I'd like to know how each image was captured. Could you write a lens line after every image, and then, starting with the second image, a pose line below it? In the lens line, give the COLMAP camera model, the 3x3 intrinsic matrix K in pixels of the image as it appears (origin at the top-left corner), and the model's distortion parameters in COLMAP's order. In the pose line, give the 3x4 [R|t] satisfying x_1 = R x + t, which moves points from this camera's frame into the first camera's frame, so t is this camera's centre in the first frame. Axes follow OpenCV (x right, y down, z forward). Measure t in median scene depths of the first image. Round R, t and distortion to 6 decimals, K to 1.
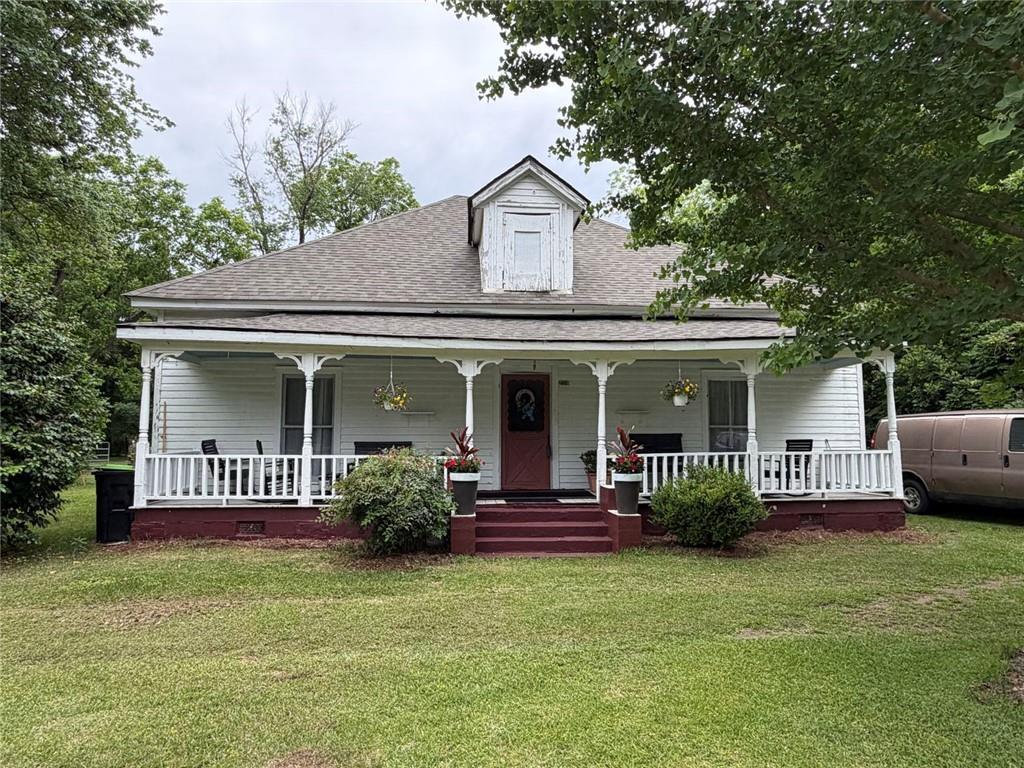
lens RADIAL K [[637.3, 0, 512.9], [0, 637.3, 390.2], [0, 0, 1]] dist [-0.001544, -0.000358]
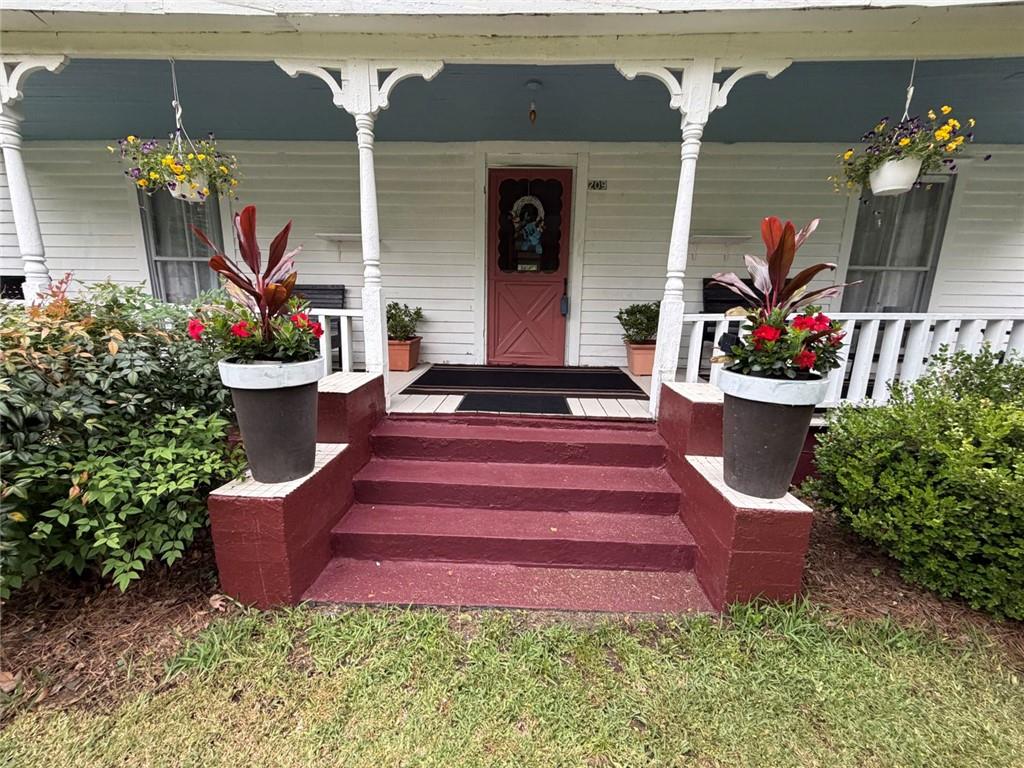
lens RADIAL K [[410.5, 0, 512.6], [0, 410.5, 383.8], [0, 0, 1]] dist [0.001588, -0.000896]
pose [[0.992574, 0.041798, -0.114233, 0.057650], [-0.008952, 0.961662, 0.274093, 0.063503], [0.121310, -0.271035, 0.954895, 0.624906]]
